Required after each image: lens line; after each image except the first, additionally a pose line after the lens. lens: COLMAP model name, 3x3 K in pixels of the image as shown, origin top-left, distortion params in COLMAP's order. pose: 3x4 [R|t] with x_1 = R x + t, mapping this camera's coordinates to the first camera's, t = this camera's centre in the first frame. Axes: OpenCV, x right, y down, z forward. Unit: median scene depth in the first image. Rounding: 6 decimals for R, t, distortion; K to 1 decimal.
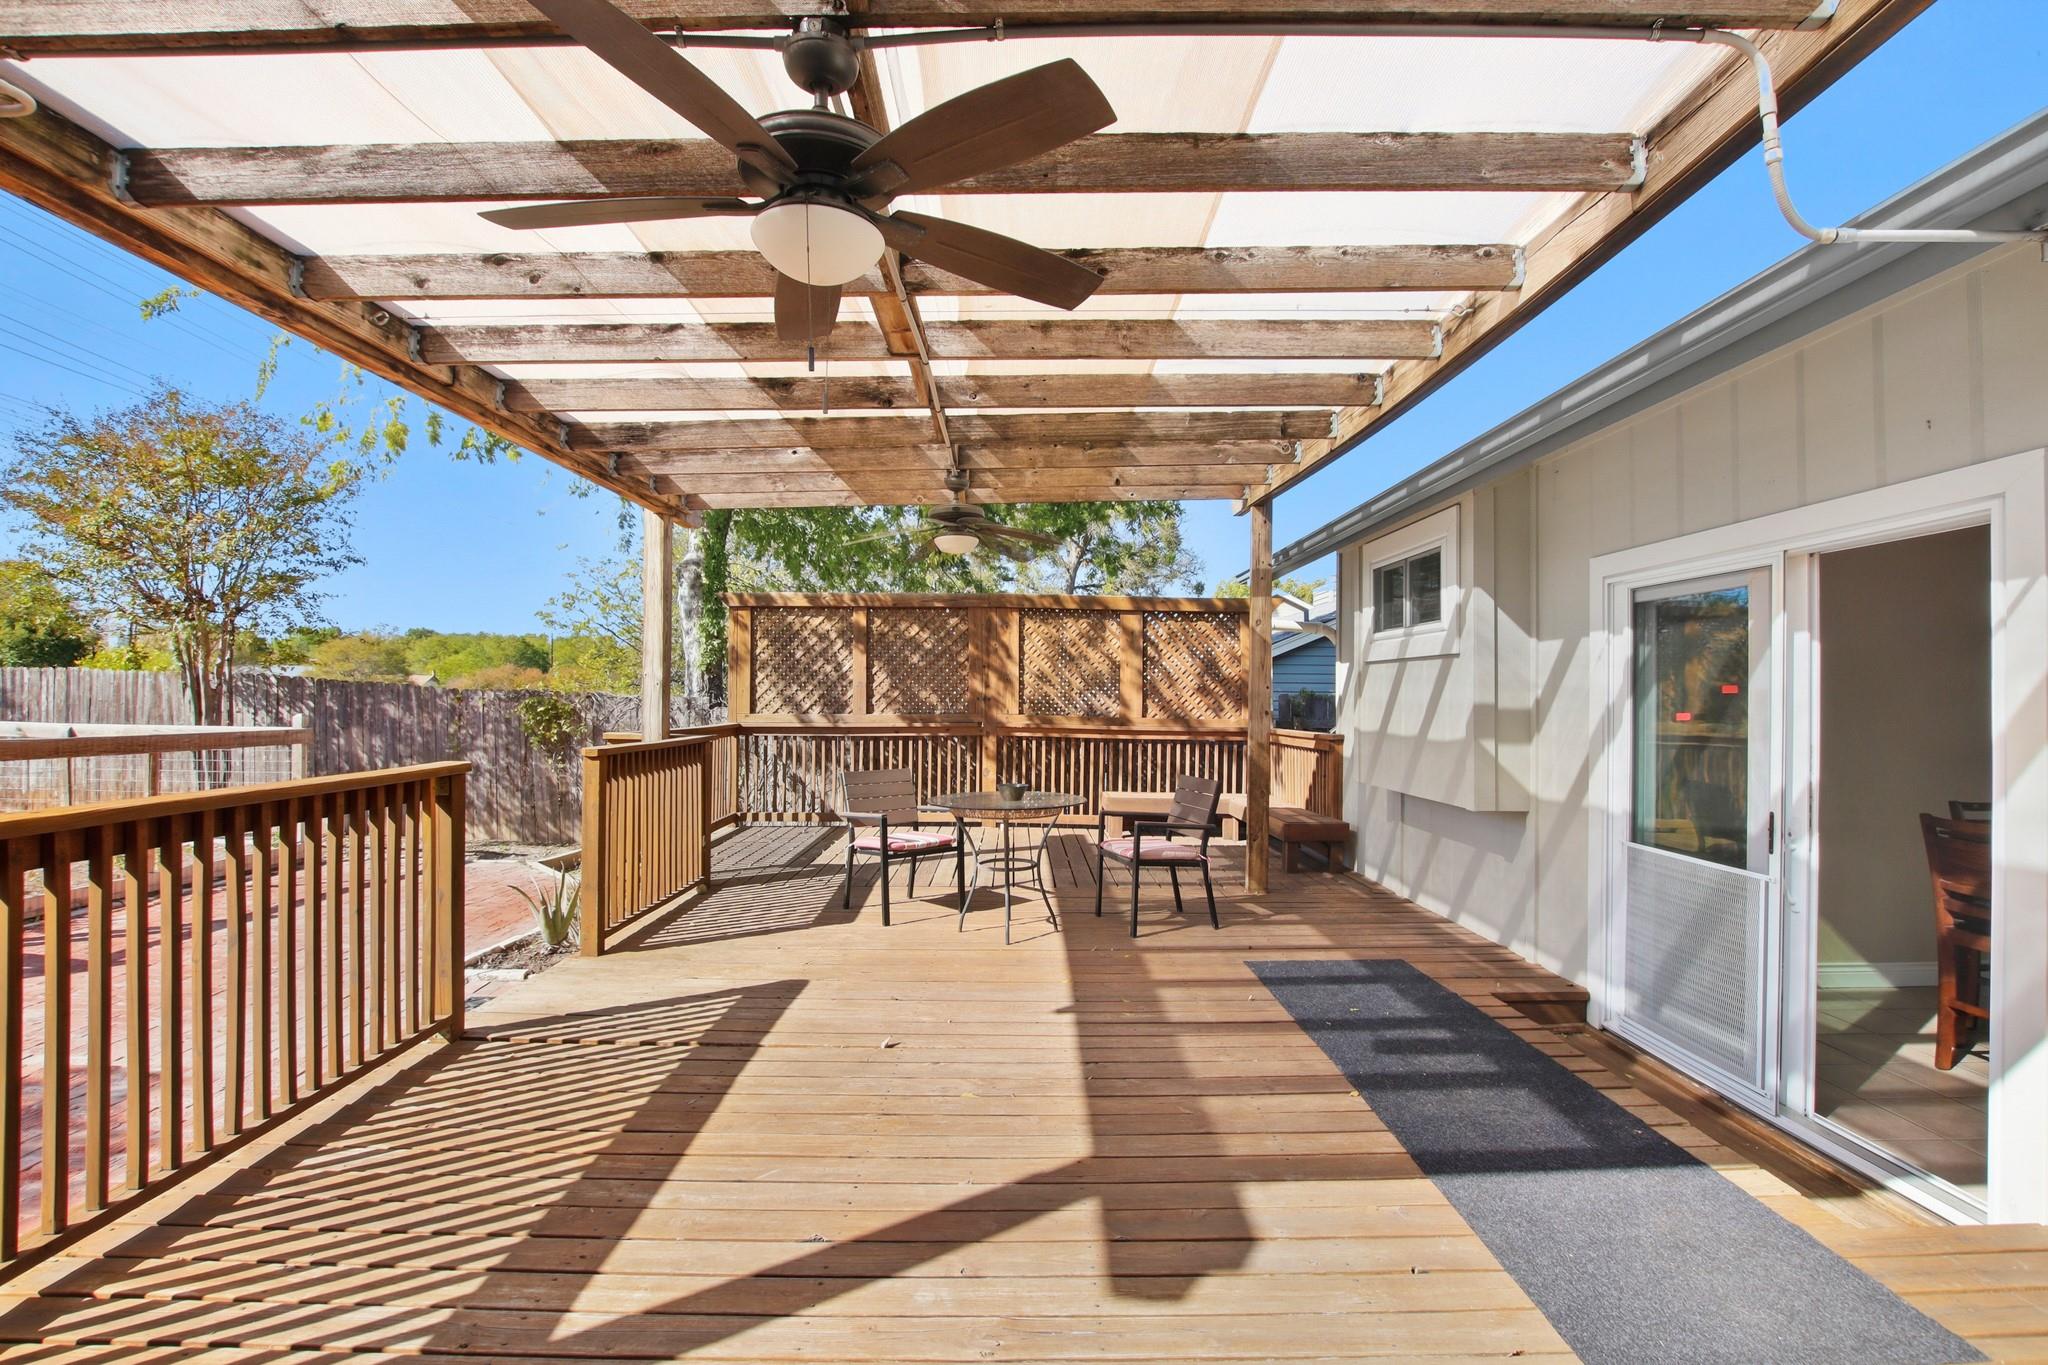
lens RADIAL K [[971.1, 0, 1026.6], [0, 971.1, 687.2], [0, 0, 1]] dist [-0.035717, 0.006014]
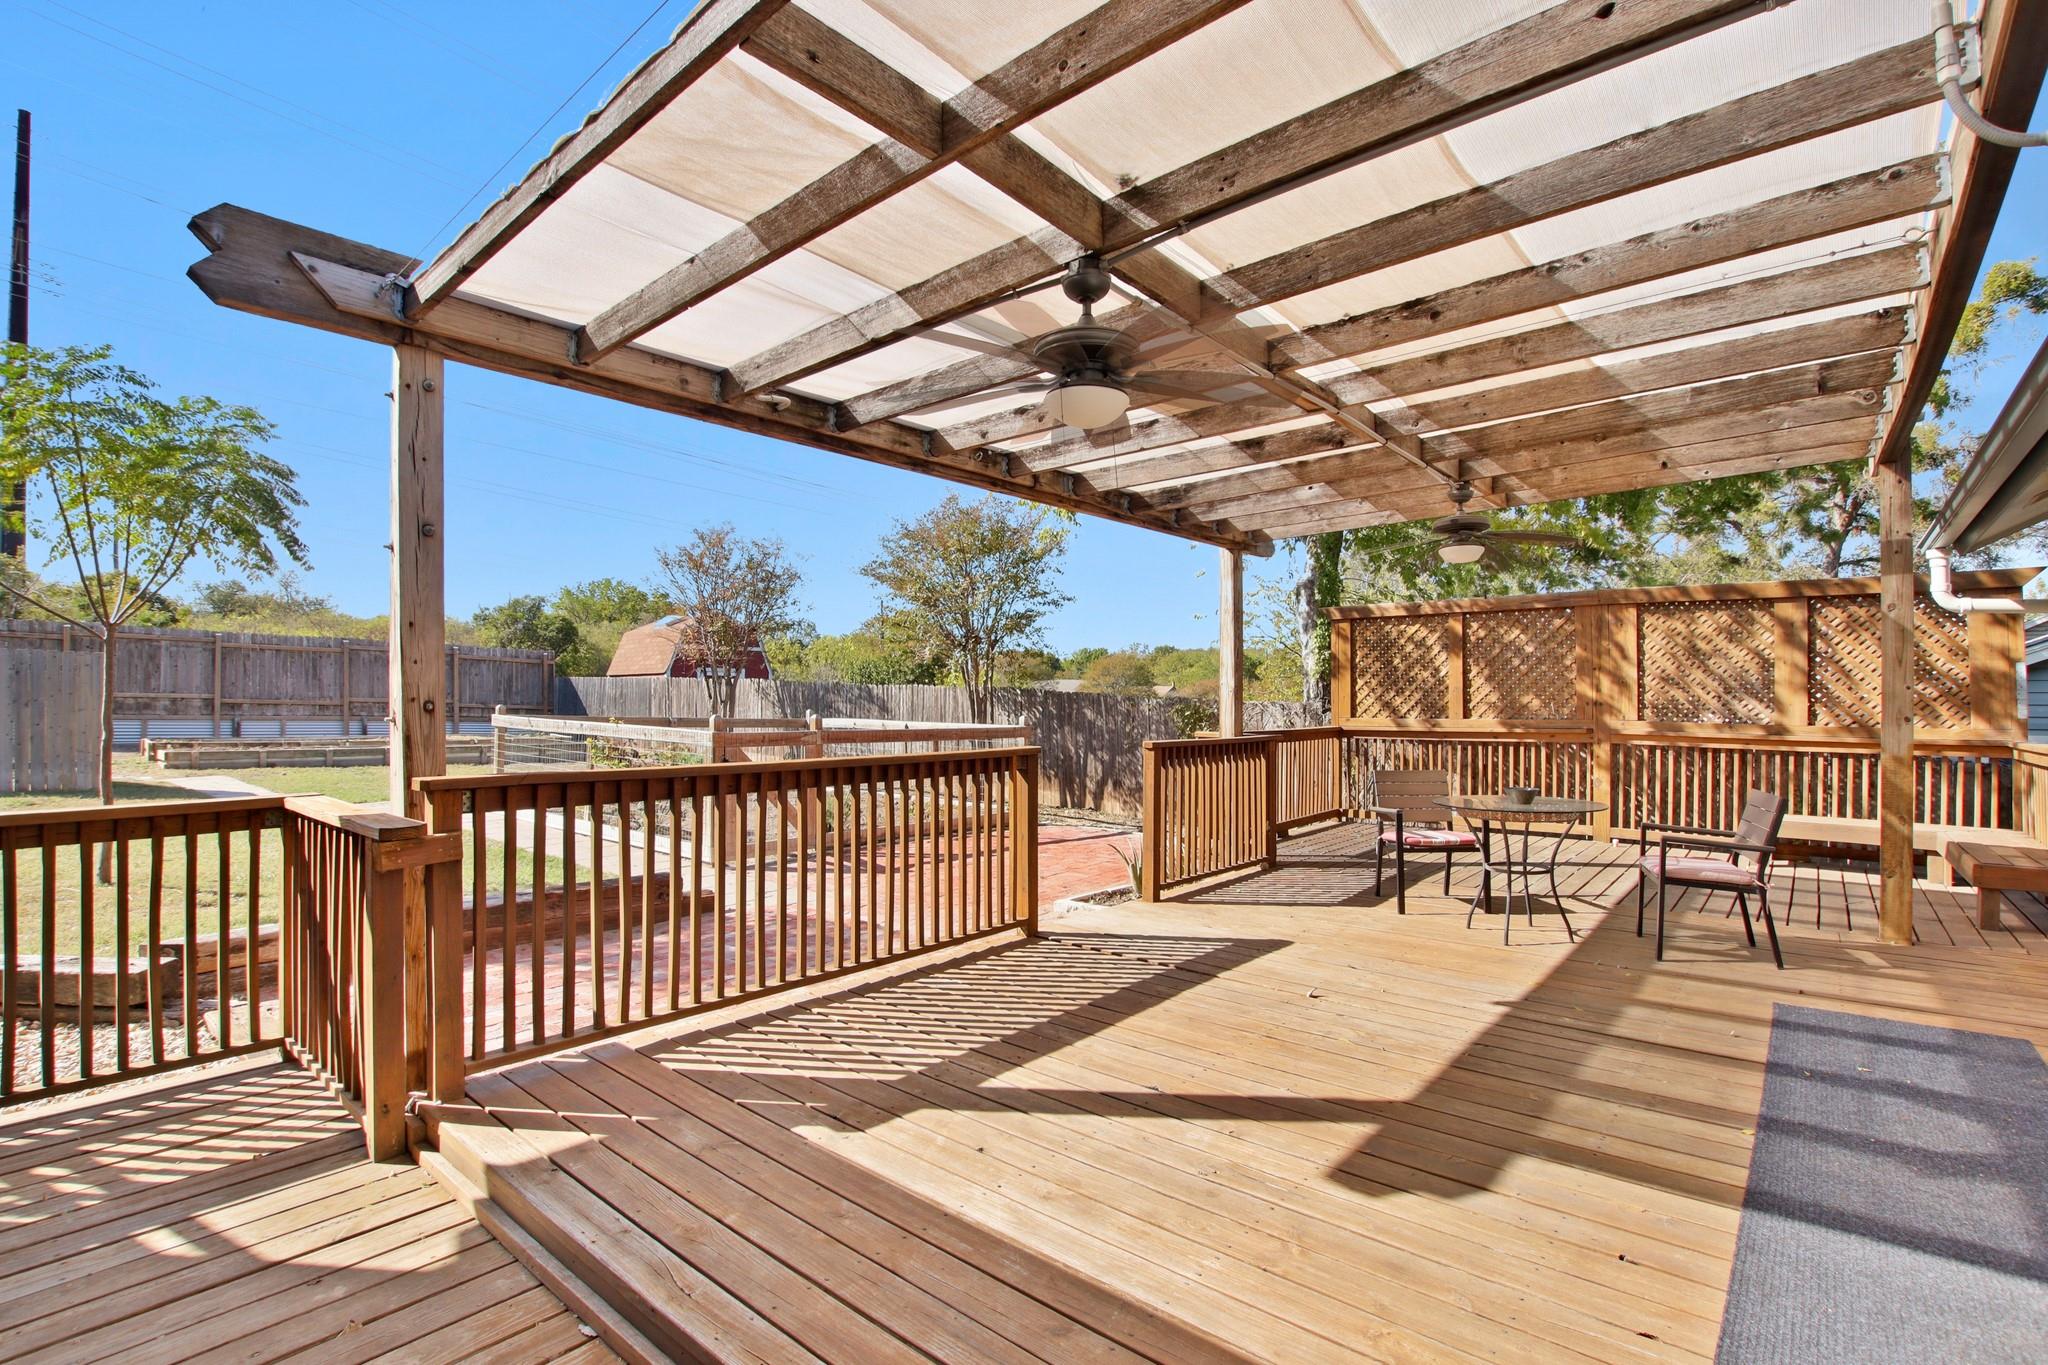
lens RADIAL K [[971.1, 0, 1027.5], [0, 971.1, 696.0], [0, 0, 1]] dist [-0.035717, 0.006014]
pose [[0.749476, -0.007393, -0.661990, 0.329221], [0.008611, 0.999962, -0.001418, 0.002658], [0.661975, -0.004637, 0.749511, -0.099038]]
